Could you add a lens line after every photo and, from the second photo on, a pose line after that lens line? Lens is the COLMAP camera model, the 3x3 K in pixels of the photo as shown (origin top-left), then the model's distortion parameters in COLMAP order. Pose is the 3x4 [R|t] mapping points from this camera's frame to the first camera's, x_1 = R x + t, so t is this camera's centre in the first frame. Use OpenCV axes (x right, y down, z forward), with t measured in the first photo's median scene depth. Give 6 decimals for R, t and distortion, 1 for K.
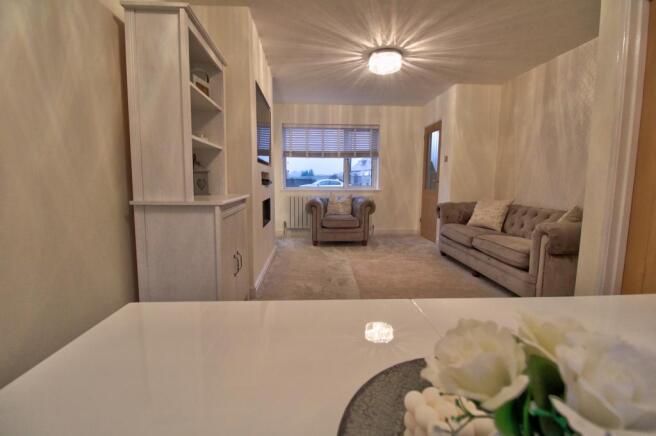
lens RADIAL K [[306.7, 0, 322.9], [0, 306.7, 217.1], [0, 0, 1]] dist [-0.006801, -0.007640]
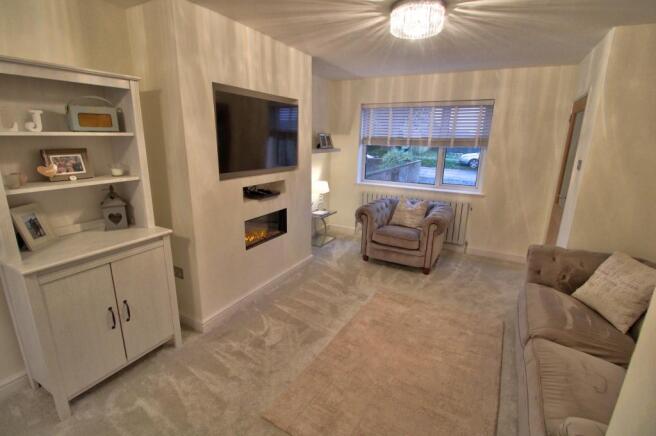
lens RADIAL K [[306.7, 0, 330.8], [0, 306.7, 217.4], [0, 0, 1]] dist [-0.006801, -0.007640]
pose [[0.852724, 0.143503, -0.502264, 0.259582], [-0.074702, 0.985142, 0.154642, -0.125003], [0.516993, -0.094347, 0.850774, 0.223515]]
